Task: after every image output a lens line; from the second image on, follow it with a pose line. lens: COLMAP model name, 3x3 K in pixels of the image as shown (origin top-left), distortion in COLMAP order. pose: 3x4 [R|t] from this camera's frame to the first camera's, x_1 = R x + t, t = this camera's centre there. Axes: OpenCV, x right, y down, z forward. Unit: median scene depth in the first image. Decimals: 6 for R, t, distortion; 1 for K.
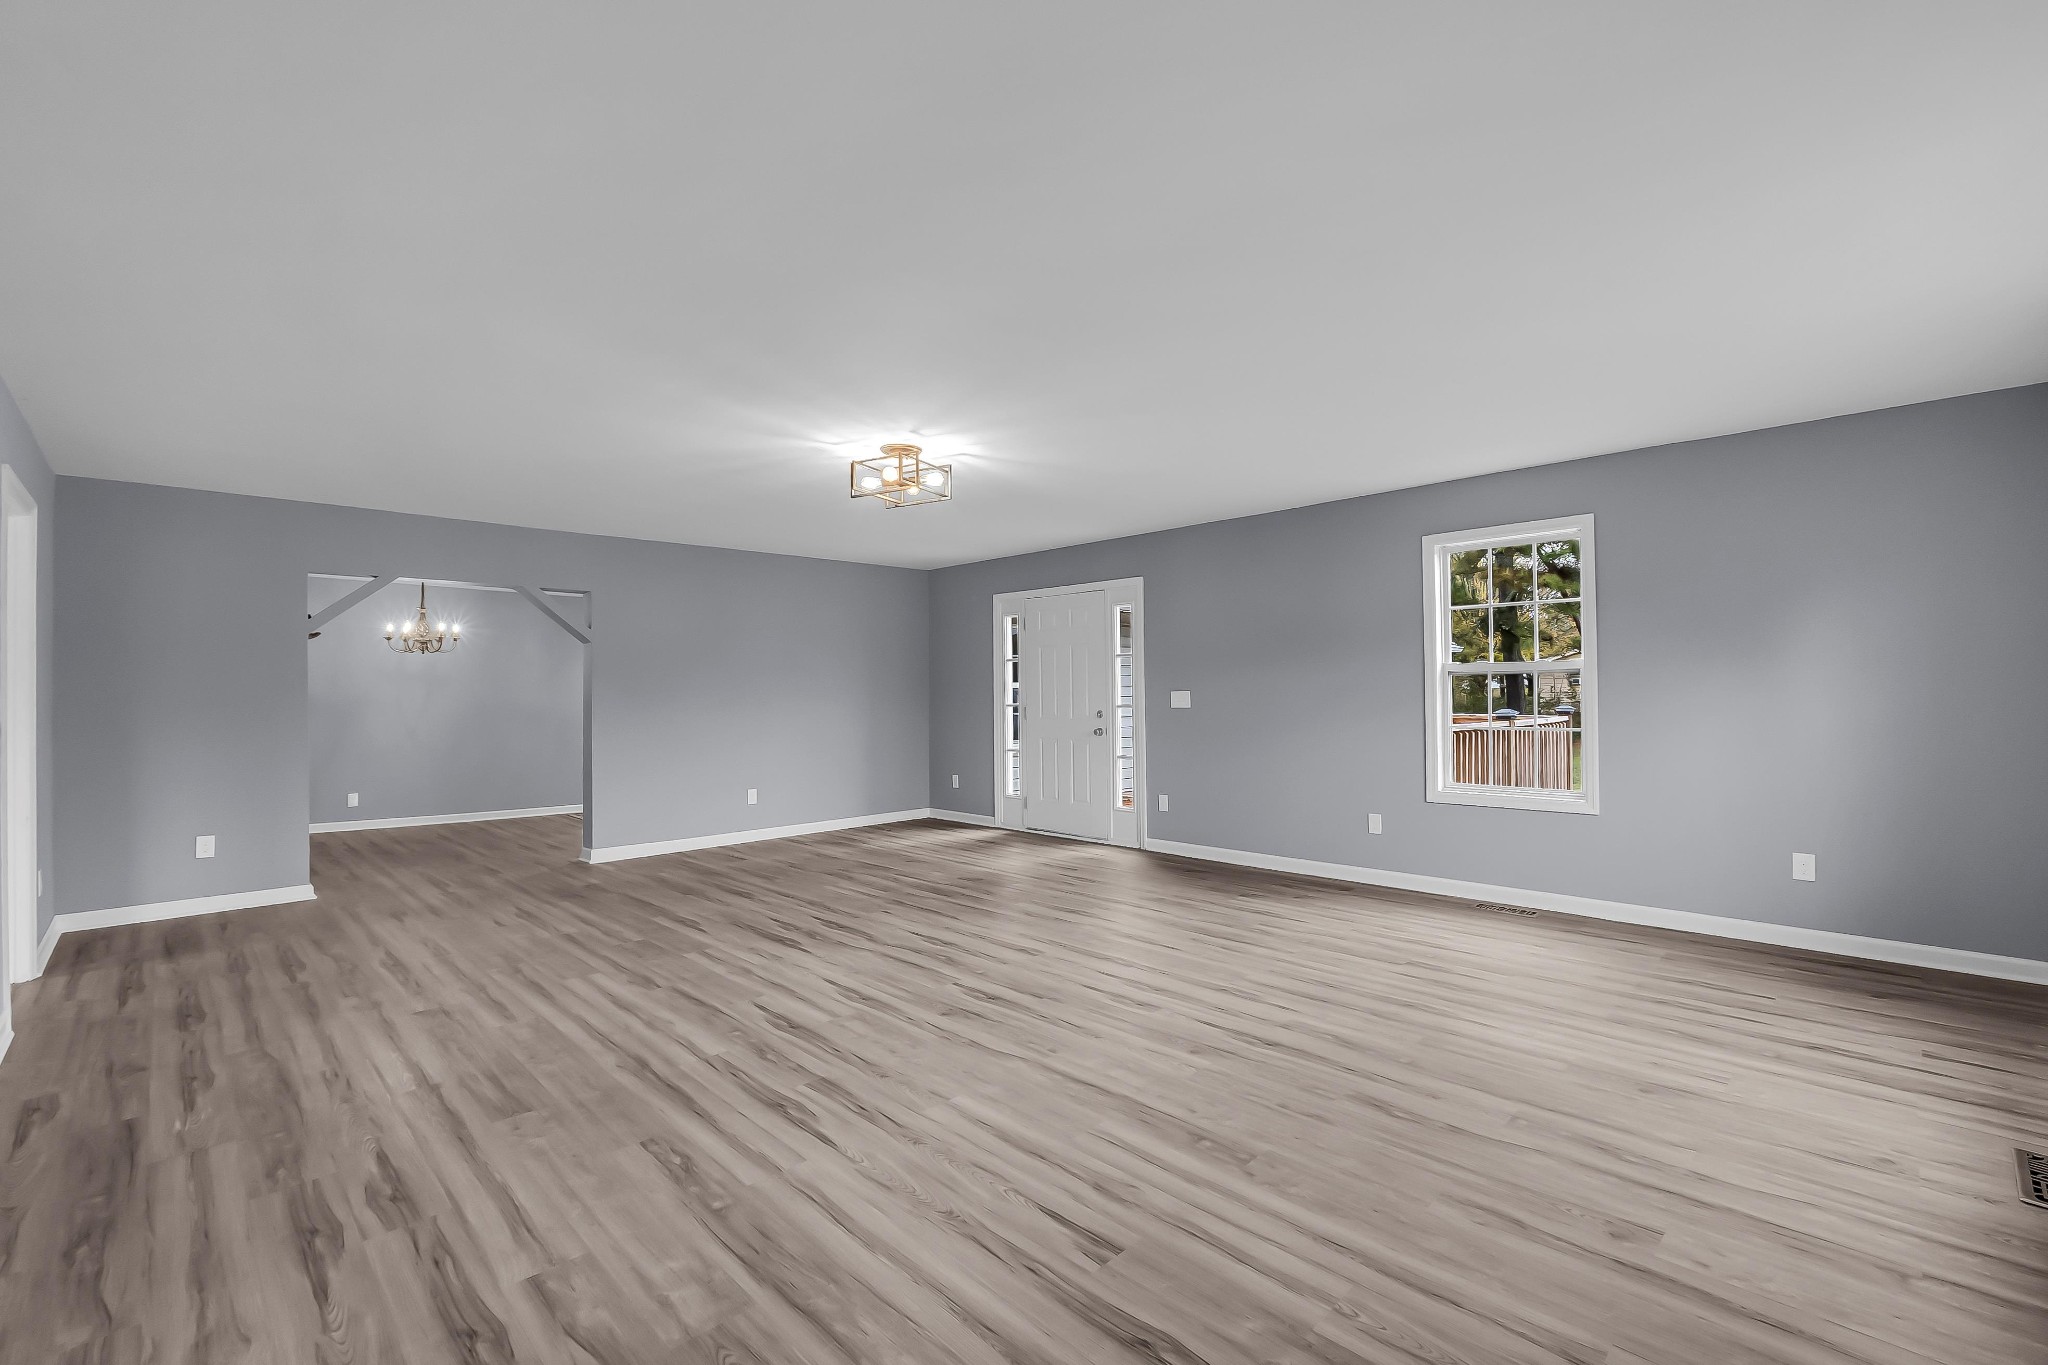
lens RADIAL K [[874.1, 0, 976.5], [0, 874.1, 684.9], [0, 0, 1]] dist [-0.005131, -0.000164]
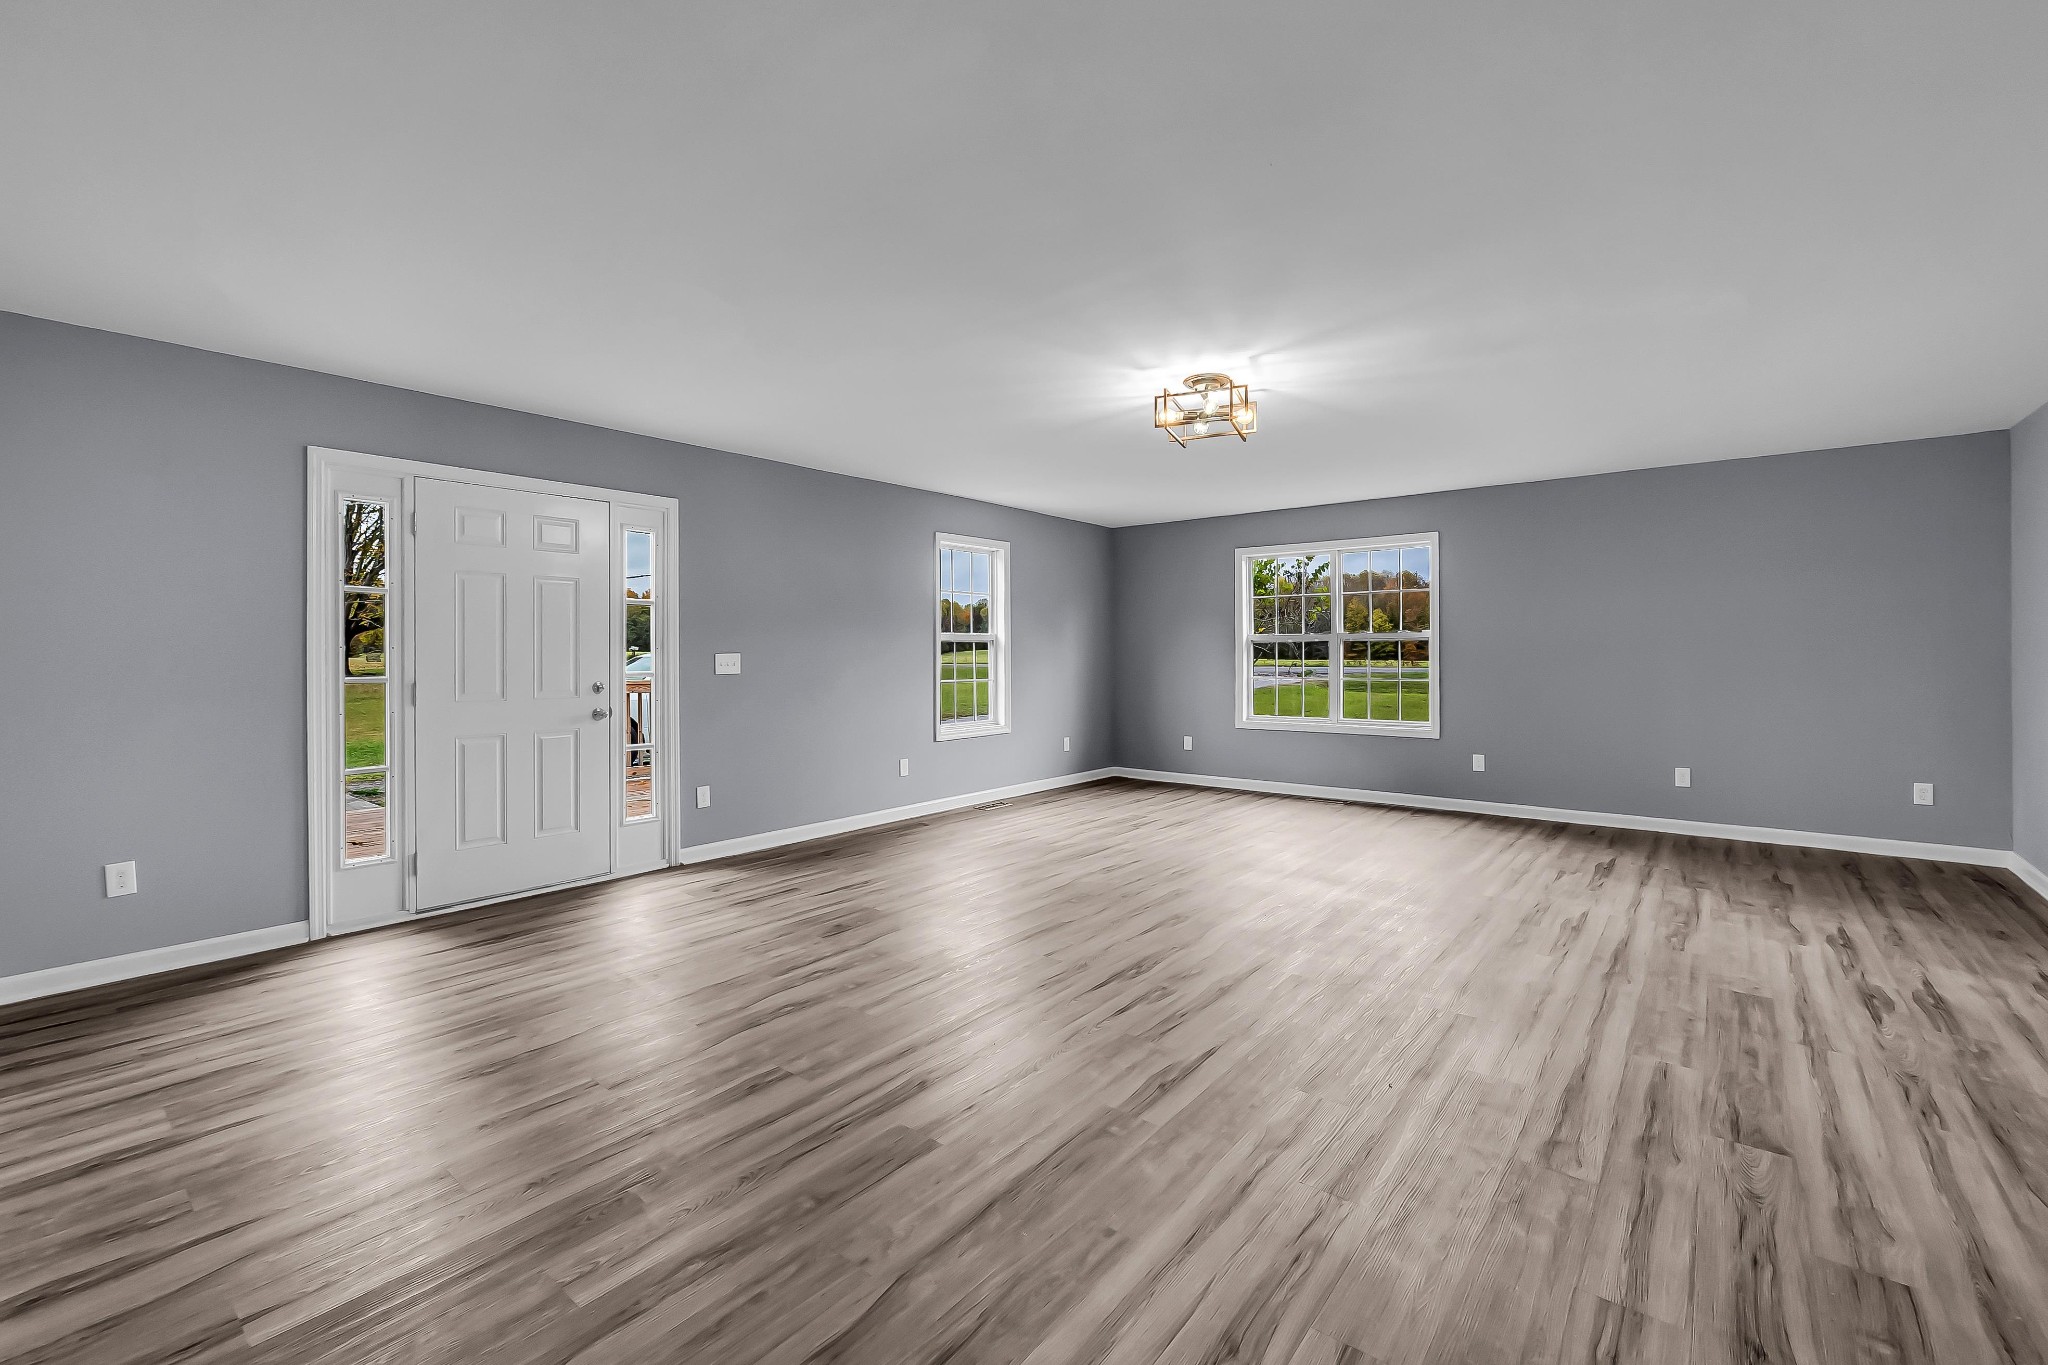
lens RADIAL K [[874.1, 0, 1025.5], [0, 874.1, 667.8], [0, 0, 1]] dist [-0.005131, -0.000164]
pose [[-0.150559, -0.007612, 0.988572, -1.383986], [-0.003587, 0.999968, 0.007154, 0.030511], [-0.988595, -0.002468, -0.150581, 1.920585]]
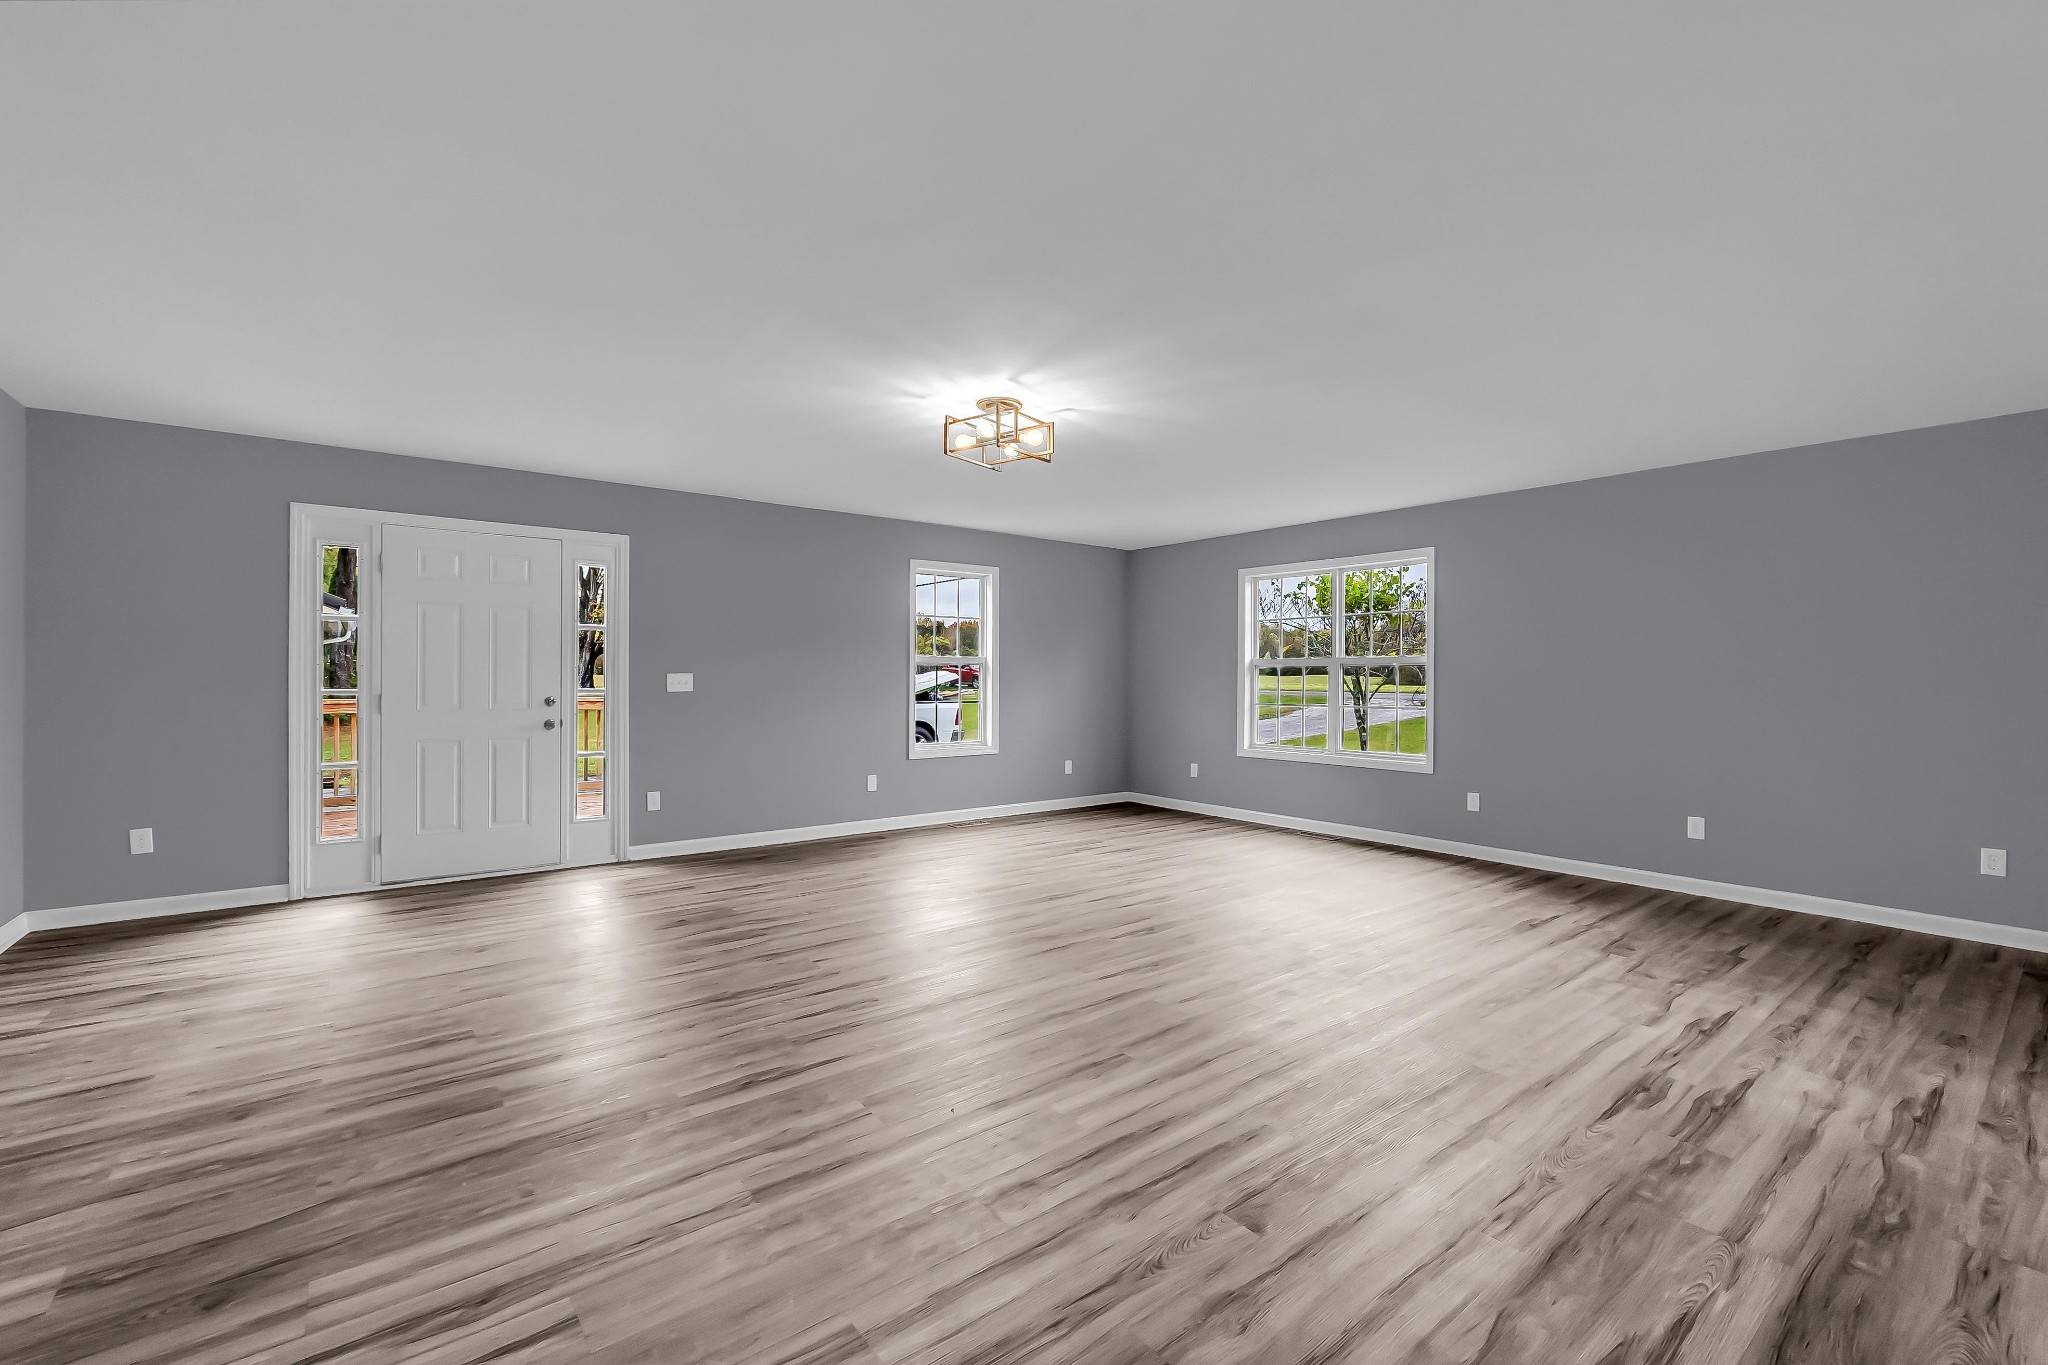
lens RADIAL K [[874.1, 0, 1016.7], [0, 874.1, 681.8], [0, 0, 1]] dist [-0.005131, -0.000164]
pose [[0.083544, 0.003684, 0.996497, -1.435626], [-0.014729, 0.999888, -0.002462, 0.030349], [-0.996395, -0.014472, 0.083589, 1.309855]]
